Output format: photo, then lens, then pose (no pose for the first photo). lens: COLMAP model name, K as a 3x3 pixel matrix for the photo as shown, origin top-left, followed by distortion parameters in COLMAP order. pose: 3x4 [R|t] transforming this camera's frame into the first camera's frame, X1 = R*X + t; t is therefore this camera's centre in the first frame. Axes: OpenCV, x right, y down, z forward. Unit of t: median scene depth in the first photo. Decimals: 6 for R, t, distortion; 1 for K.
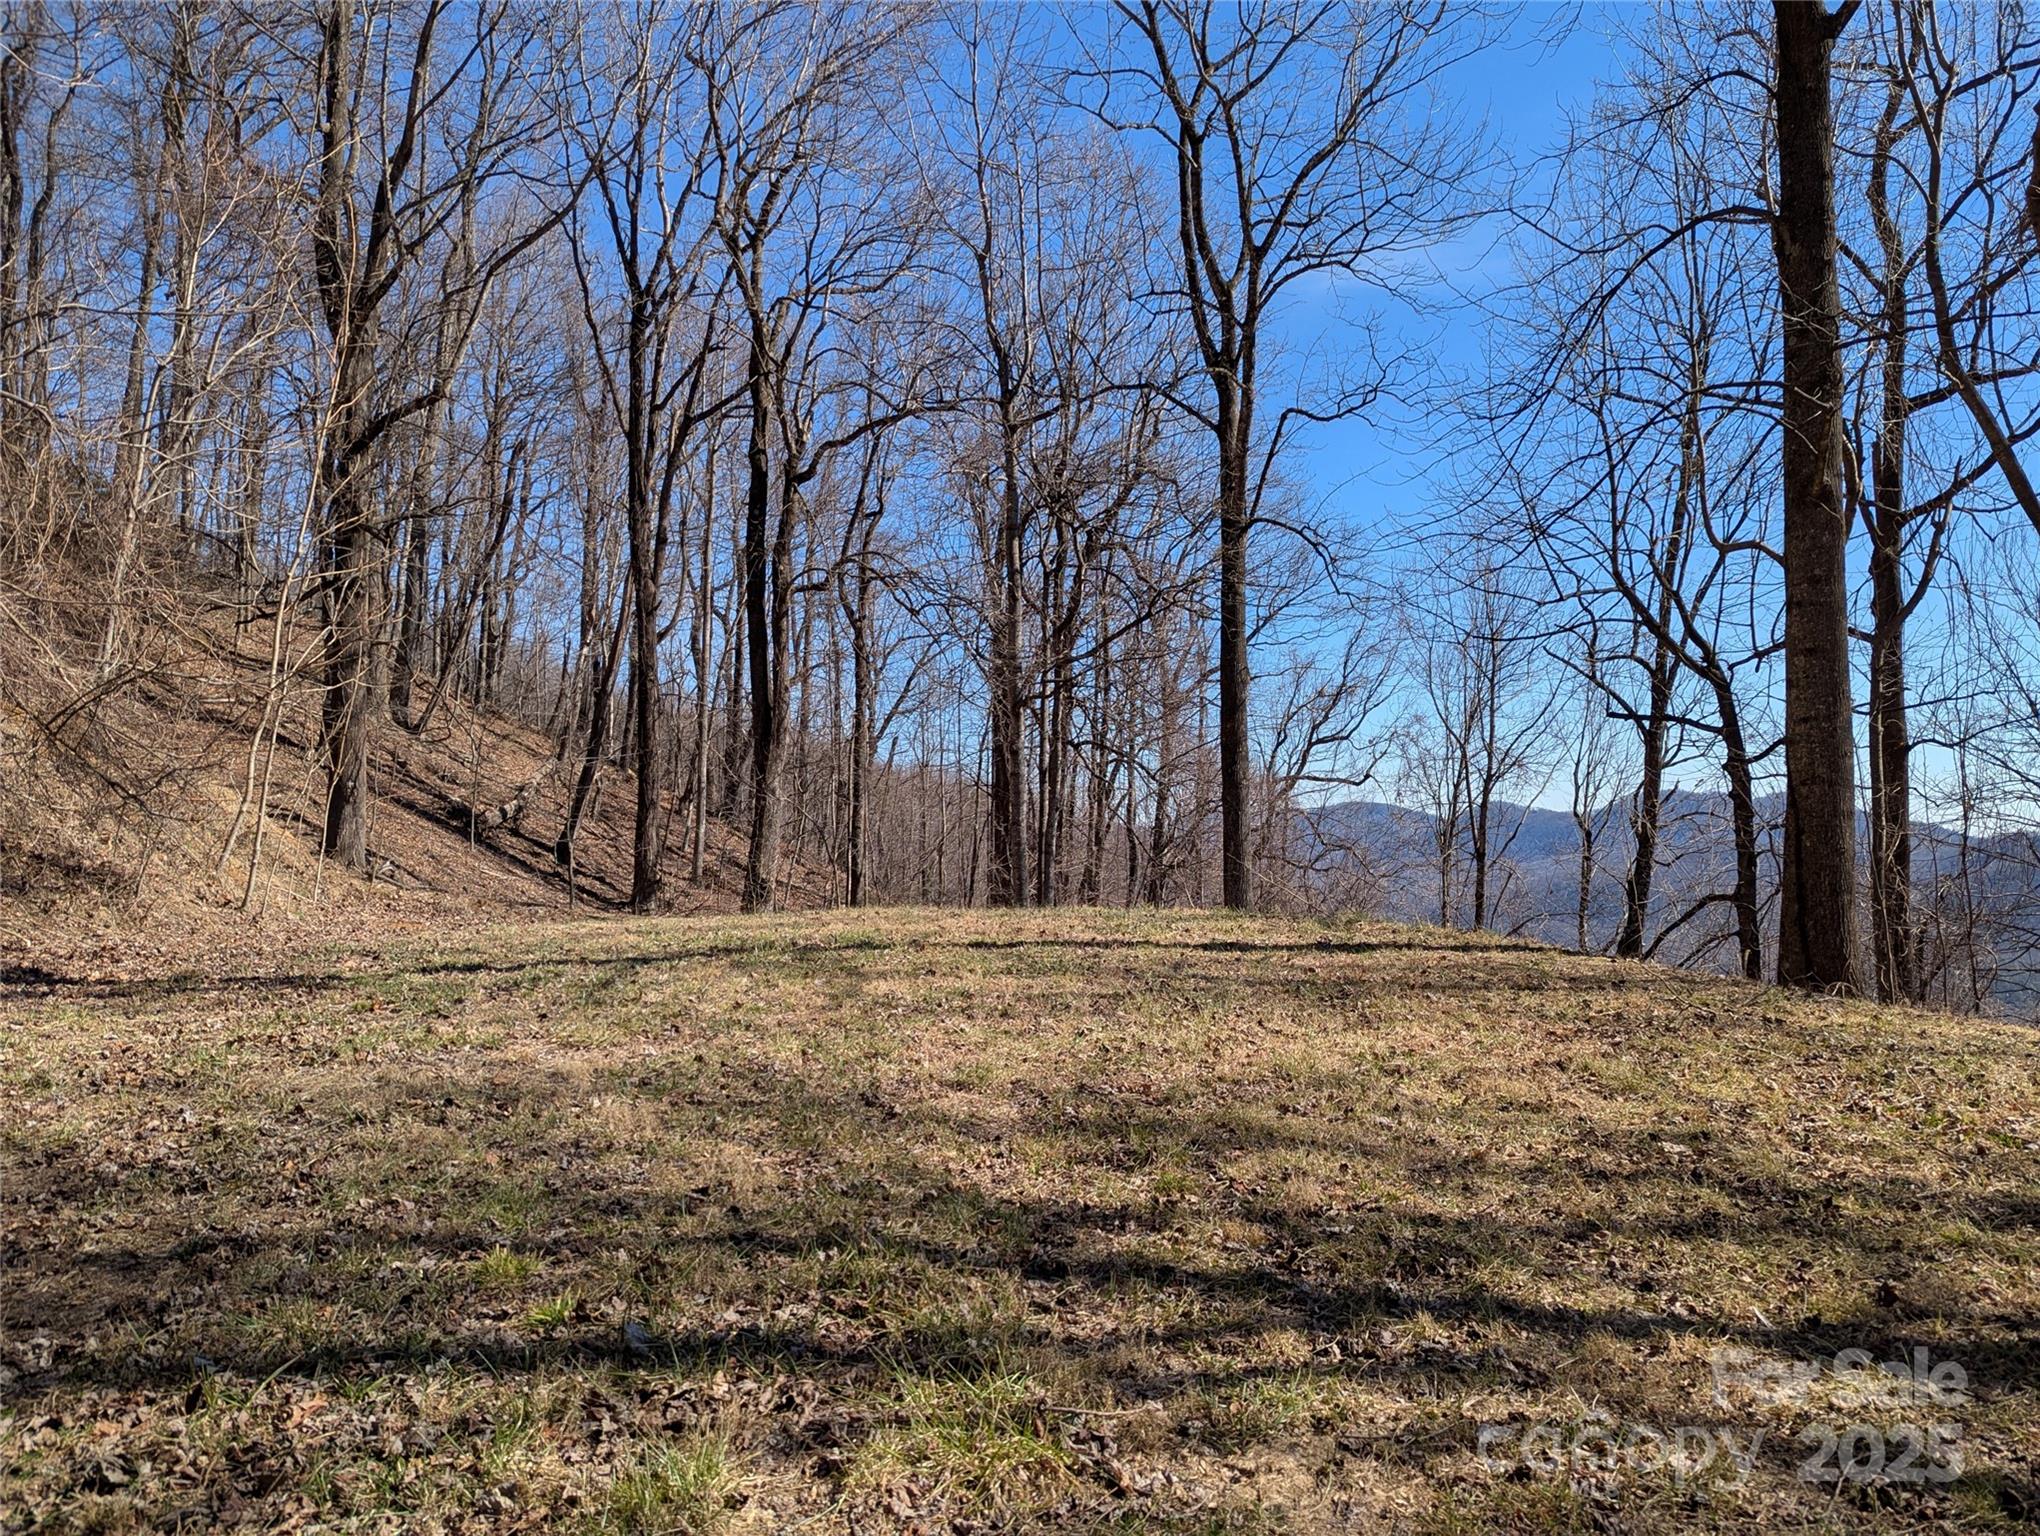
lens RADIAL K [[1449.7, 0, 1024.6], [0, 1449.7, 776.5], [0, 0, 1]] dist [0.061435, -0.001598]
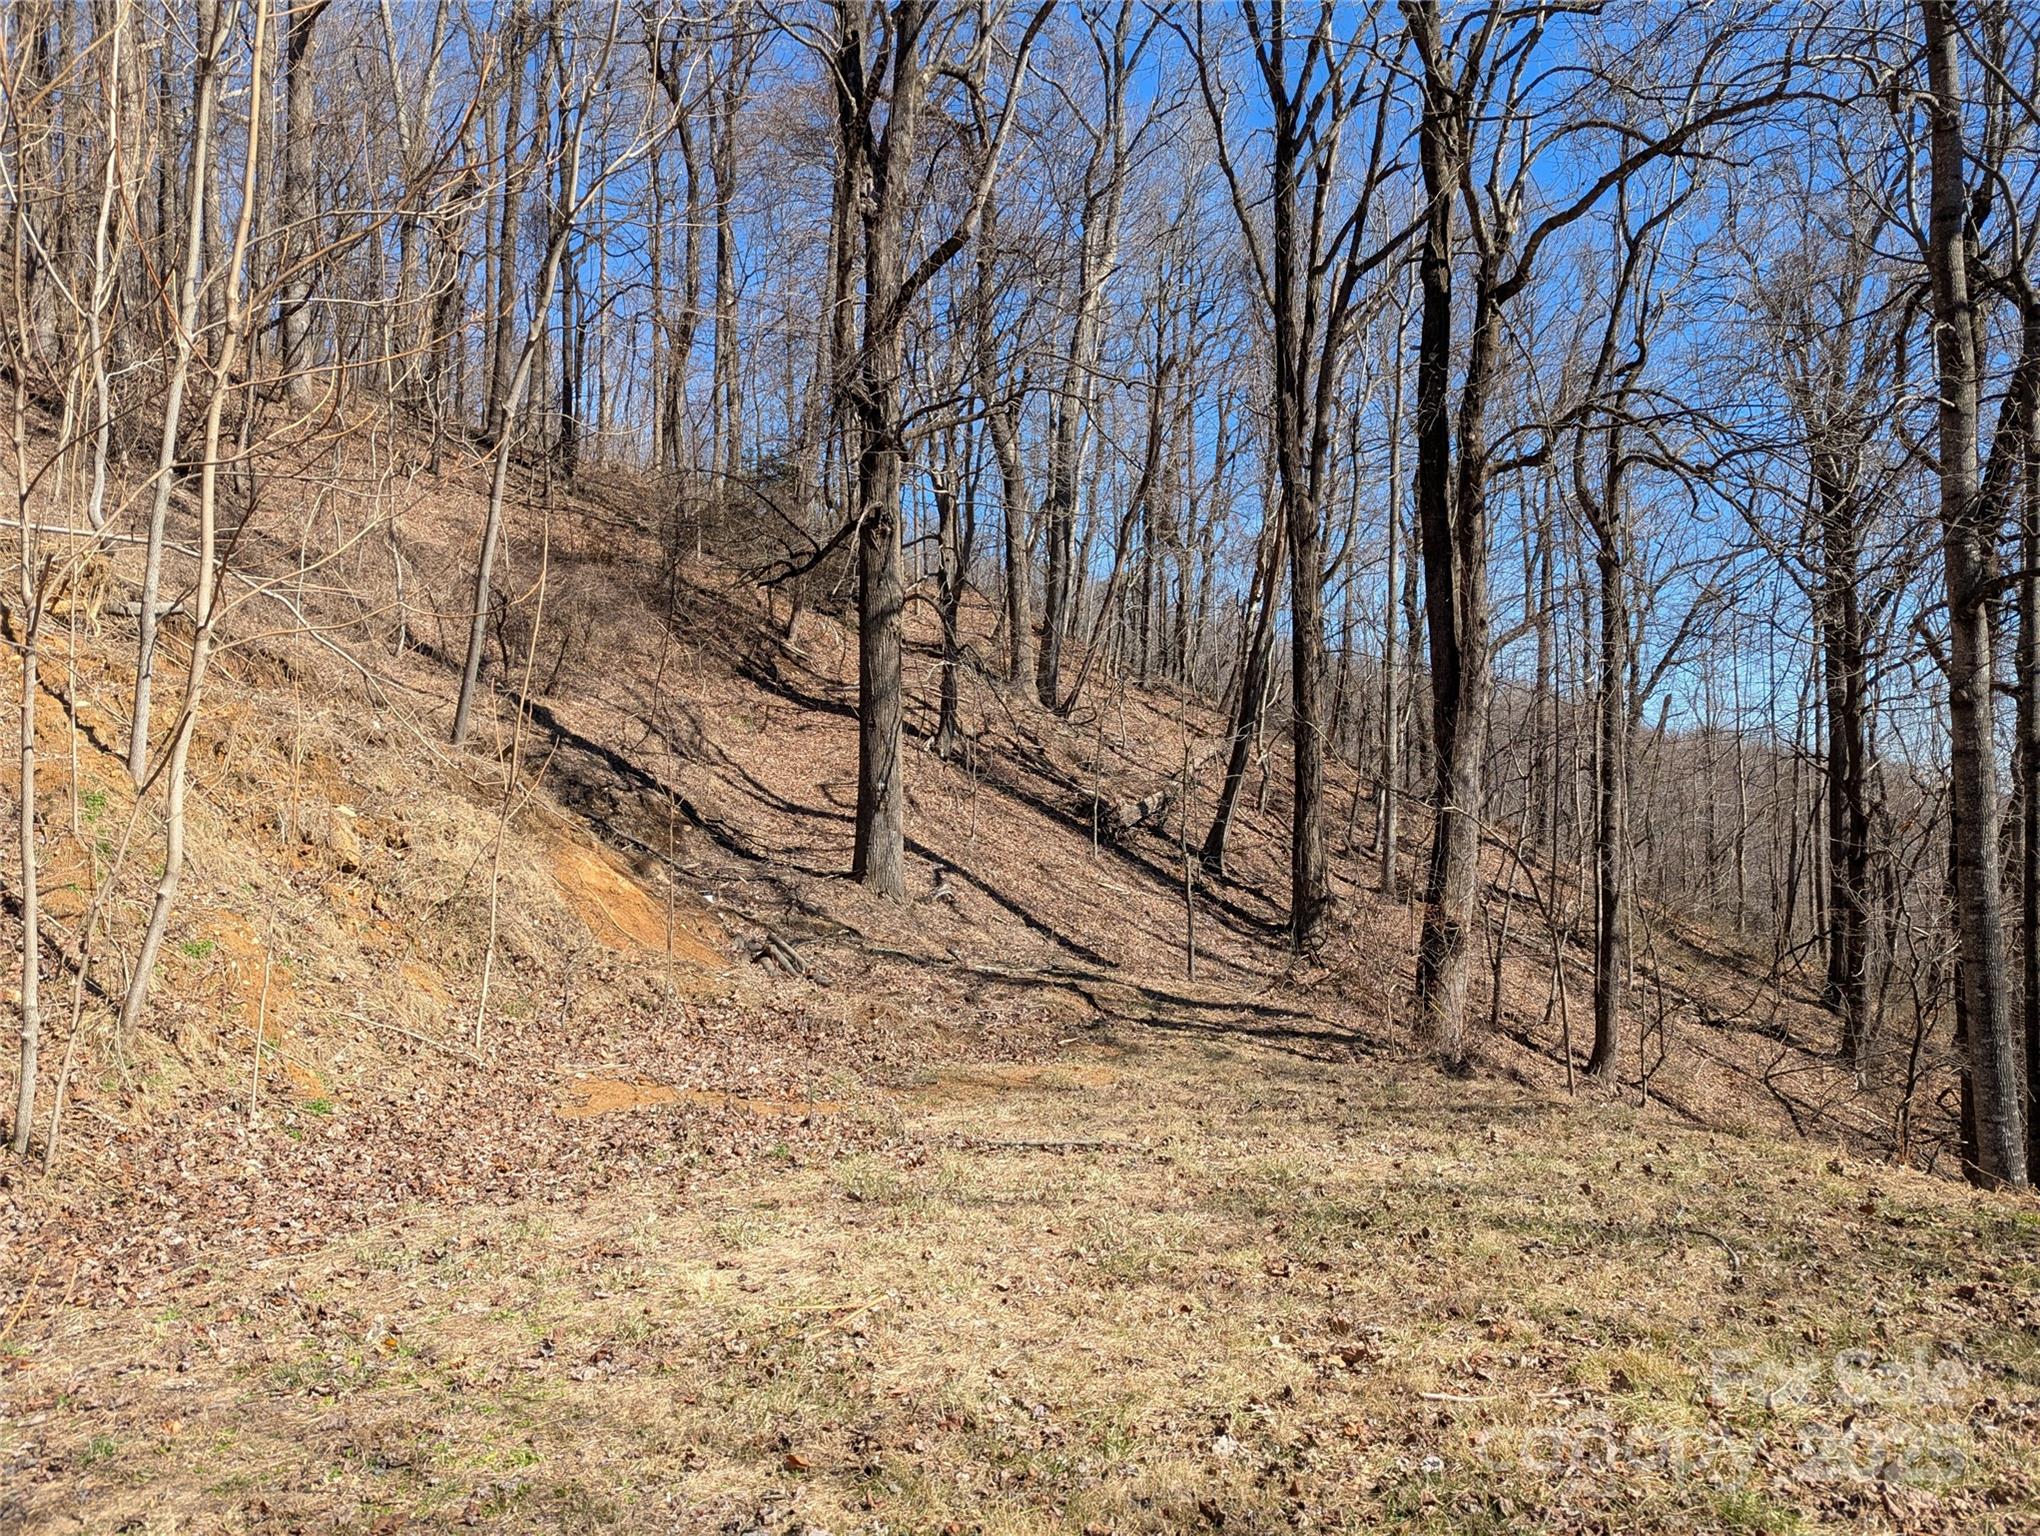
lens RADIAL K [[1449.7, 0, 1024.6], [0, 1449.7, 776.5], [0, 0, 1]] dist [0.061435, -0.001598]
pose [[0.876318, -0.017606, -0.481412, -0.025329], [0.026998, 0.999556, 0.012589, -0.004654], [0.480976, -0.024029, 0.876404, 0.269135]]
